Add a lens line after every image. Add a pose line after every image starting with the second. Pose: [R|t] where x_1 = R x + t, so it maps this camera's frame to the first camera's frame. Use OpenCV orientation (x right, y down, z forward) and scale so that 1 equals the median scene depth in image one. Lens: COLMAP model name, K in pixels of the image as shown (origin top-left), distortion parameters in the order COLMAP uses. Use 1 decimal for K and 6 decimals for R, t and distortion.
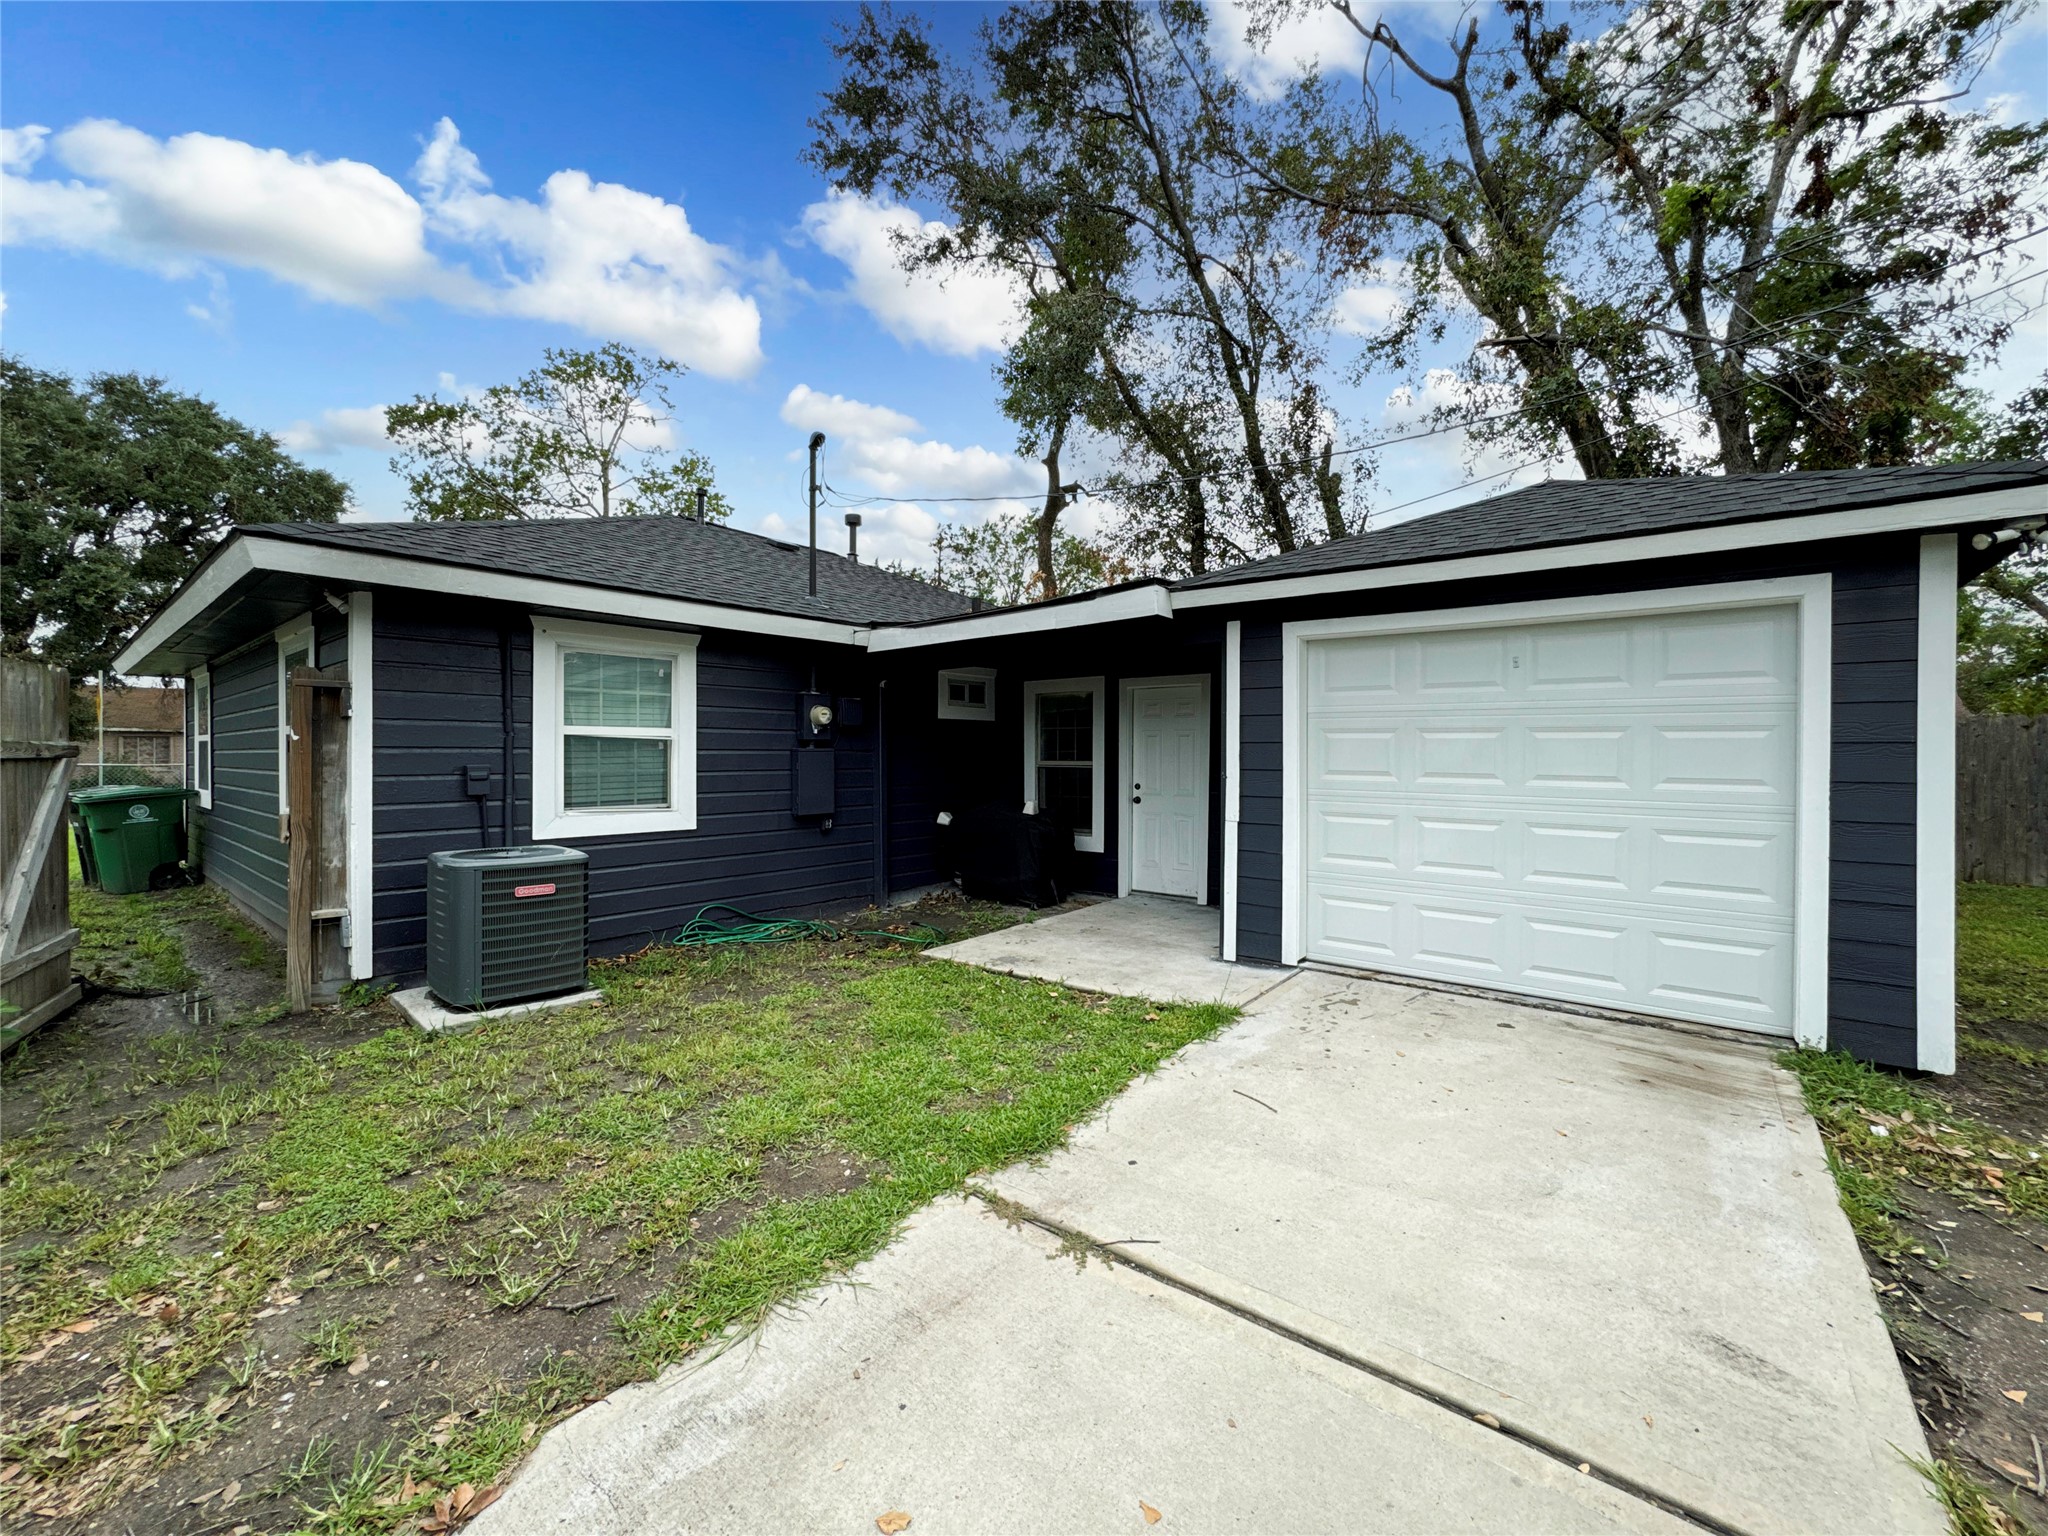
lens RADIAL K [[844.0, 0, 1022.3], [0, 844.0, 757.9], [0, 0, 1]] dist [-0.021964, 0.011690]
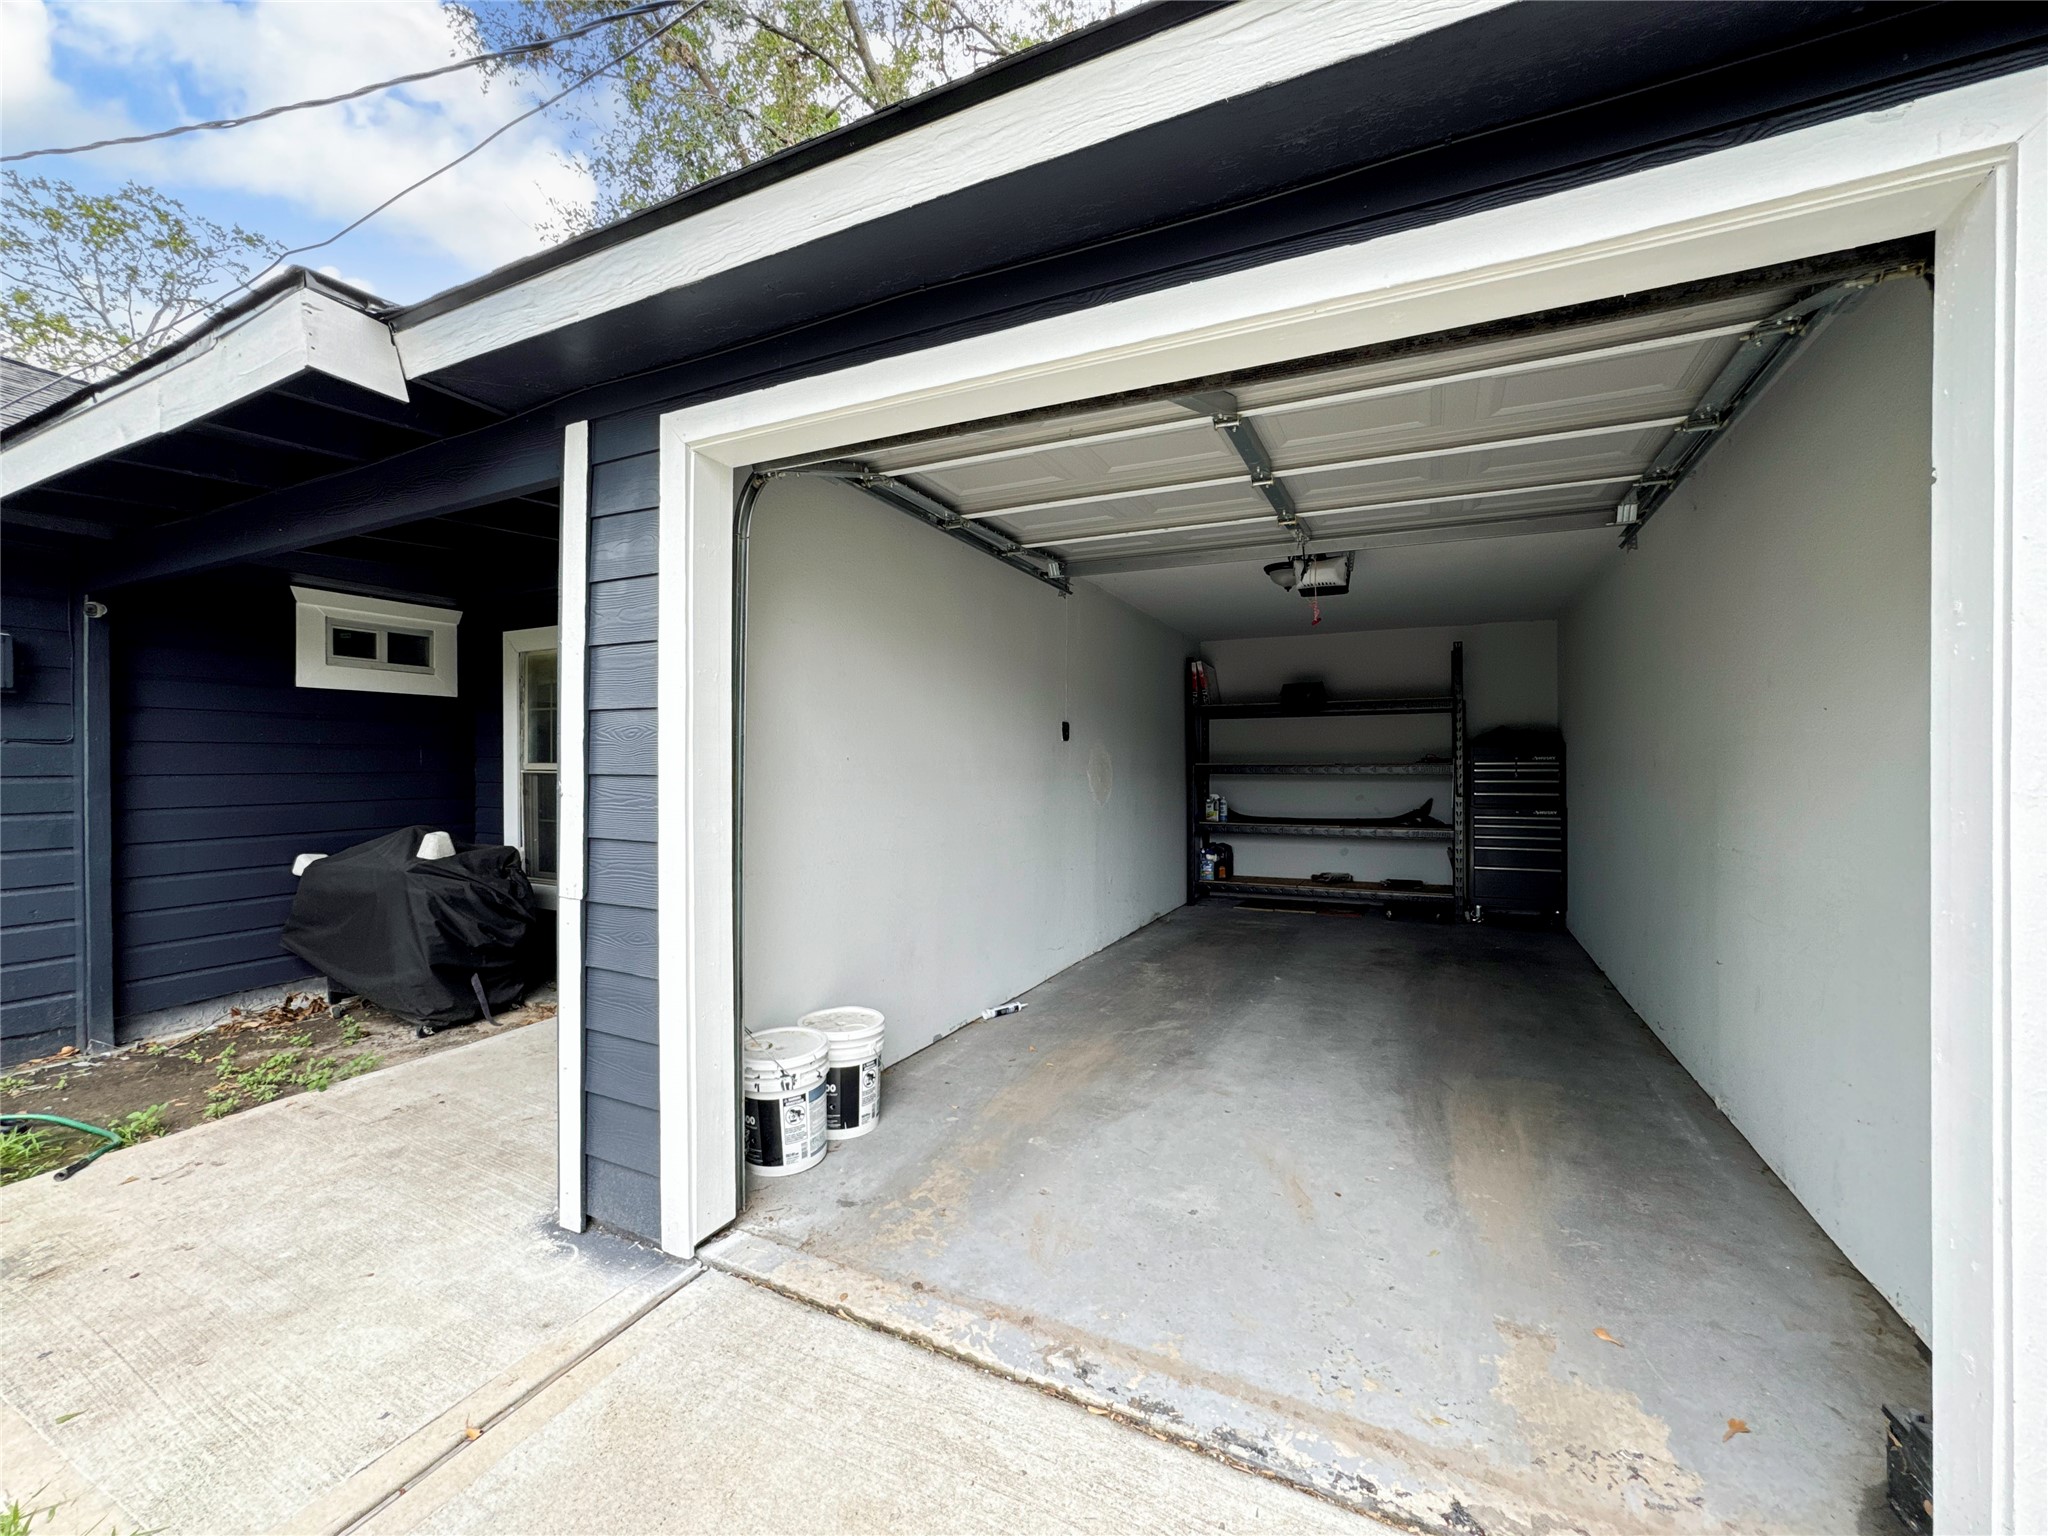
lens RADIAL K [[844.0, 0, 1023.3], [0, 844.0, 769.9], [0, 0, 1]] dist [-0.021964, 0.011690]
pose [[0.973479, -0.000677, 0.228774, 0.239930], [-0.000552, 0.999986, 0.005307, 0.005171], [-0.228774, -0.005292, 0.973465, 0.349751]]
